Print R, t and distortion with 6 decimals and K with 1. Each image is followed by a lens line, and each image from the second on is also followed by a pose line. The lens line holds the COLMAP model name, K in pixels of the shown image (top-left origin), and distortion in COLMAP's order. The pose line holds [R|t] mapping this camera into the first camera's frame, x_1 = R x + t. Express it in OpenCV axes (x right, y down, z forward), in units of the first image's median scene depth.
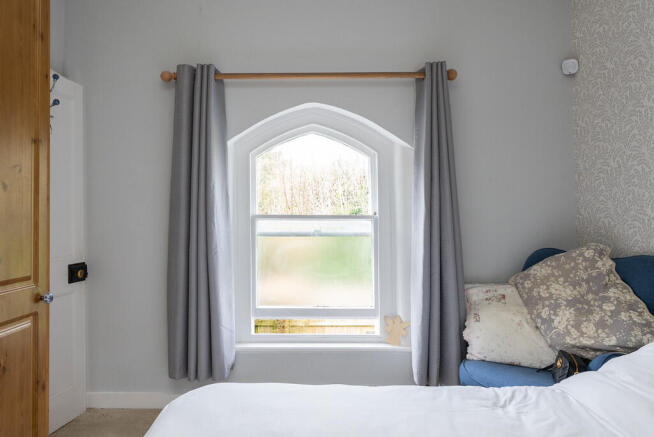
lens RADIAL K [[467.7, 0, 293.1], [0, 467.7, 198.8], [0, 0, 1]] dist [0.008623, 0.003060]
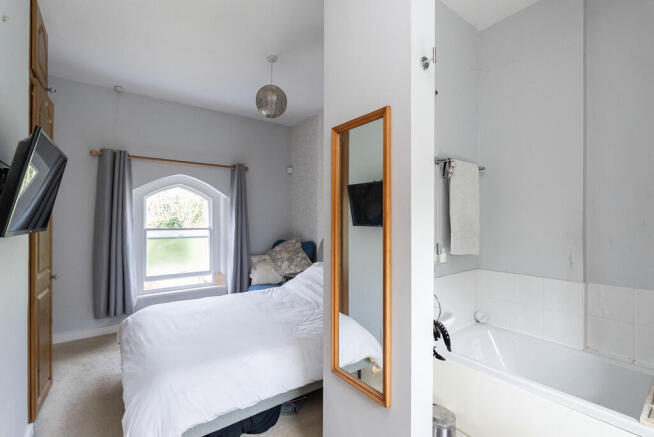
lens RADIAL K [[300.6, 0, 327.0], [0, 300.6, 218.5], [0, 0, 1]] dist [0.000830, 0.000074]
pose [[0.796820, 0.001425, 0.604214, -0.261864], [-0.026361, 0.999127, 0.032408, -0.073711], [-0.603641, -0.041751, 0.796162, -0.481552]]
